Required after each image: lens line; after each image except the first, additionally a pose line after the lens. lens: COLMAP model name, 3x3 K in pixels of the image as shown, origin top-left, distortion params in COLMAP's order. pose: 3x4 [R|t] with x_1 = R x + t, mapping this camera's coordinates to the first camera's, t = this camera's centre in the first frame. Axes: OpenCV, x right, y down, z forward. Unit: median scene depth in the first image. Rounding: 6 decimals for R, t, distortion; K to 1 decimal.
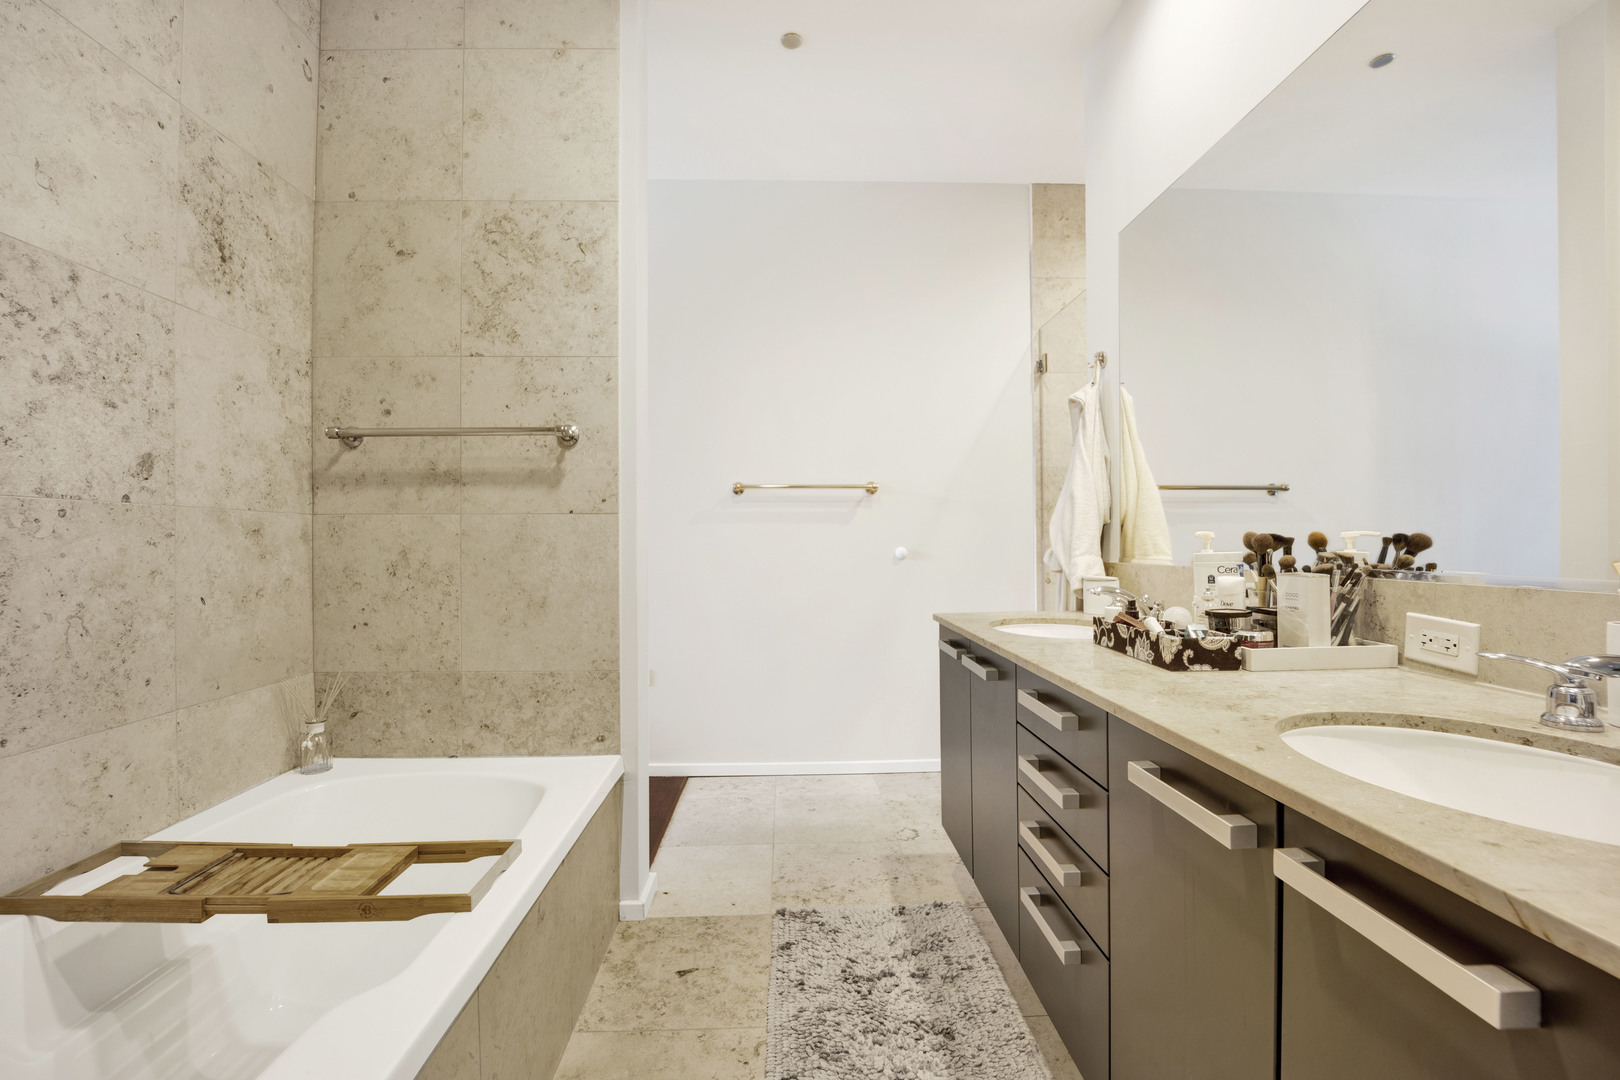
lens RADIAL K [[664.4, 0, 806.1], [0, 664.4, 540.5], [0, 0, 1]] dist [-0.022130, -0.000289]
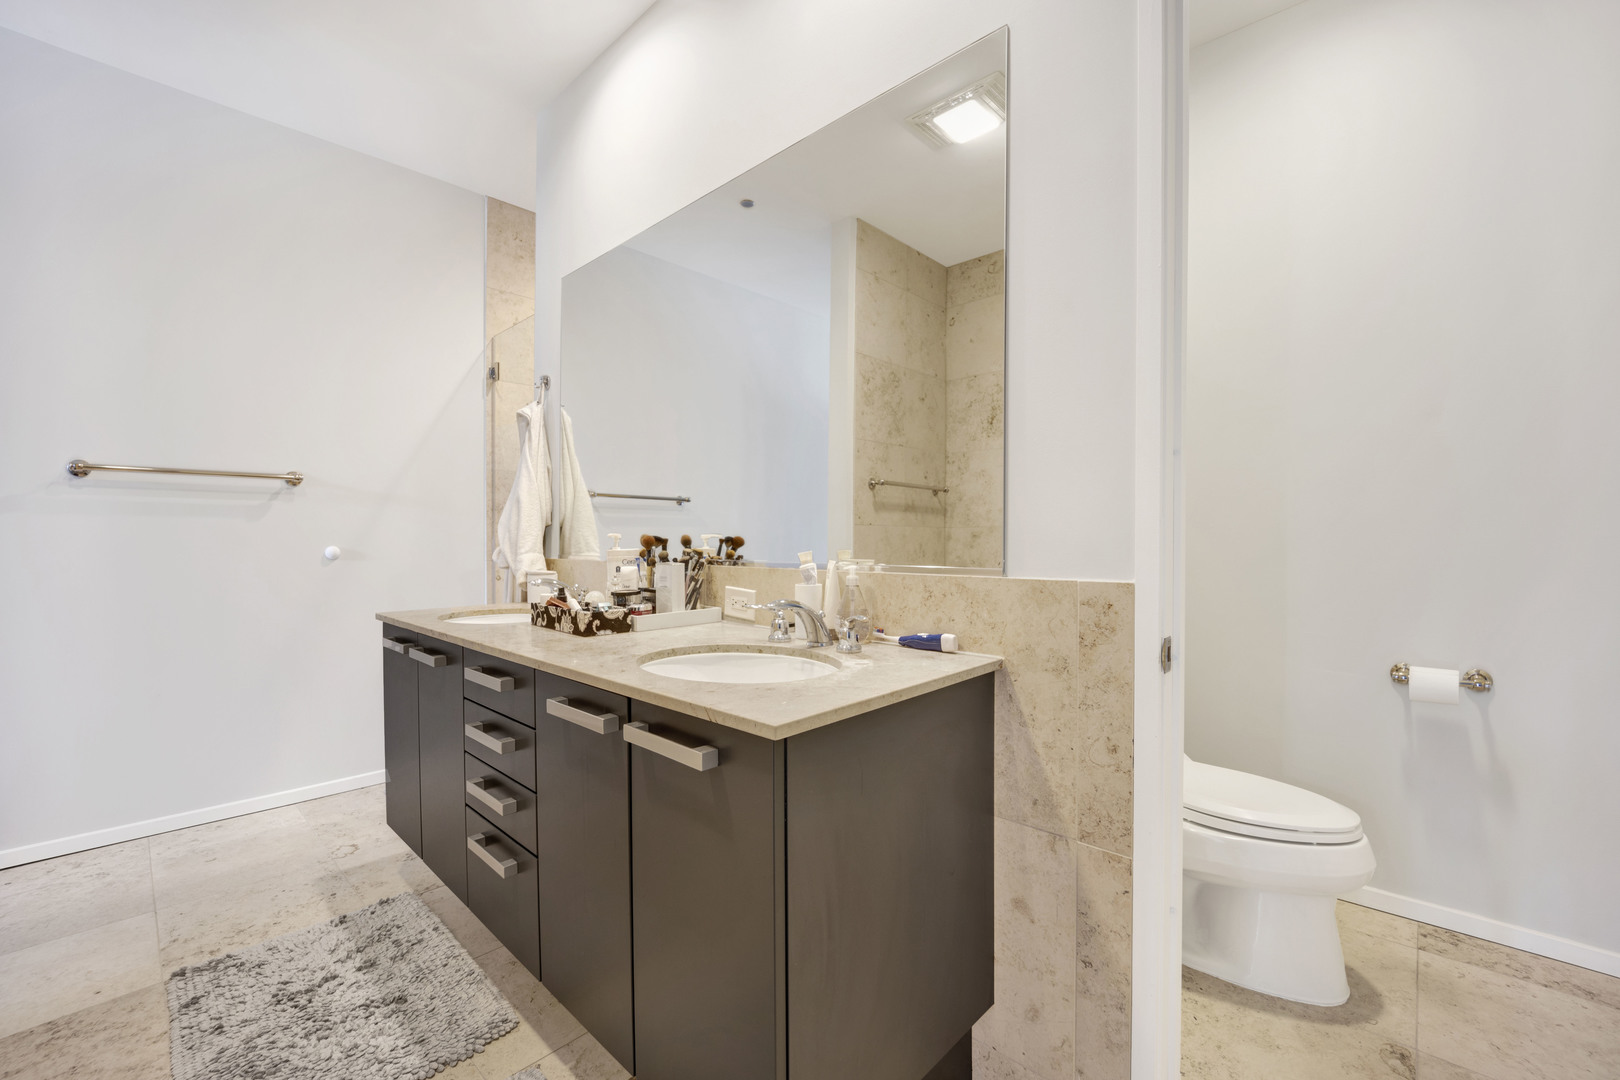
lens RADIAL K [[664.4, 0, 806.1], [0, 664.4, 540.5], [0, 0, 1]] dist [-0.022130, -0.000289]
pose [[0.712229, 0.002133, 0.701944, -0.058158], [-0.003574, 0.999993, 0.000588, -0.002117], [-0.701938, -0.002928, 0.712232, -0.213341]]
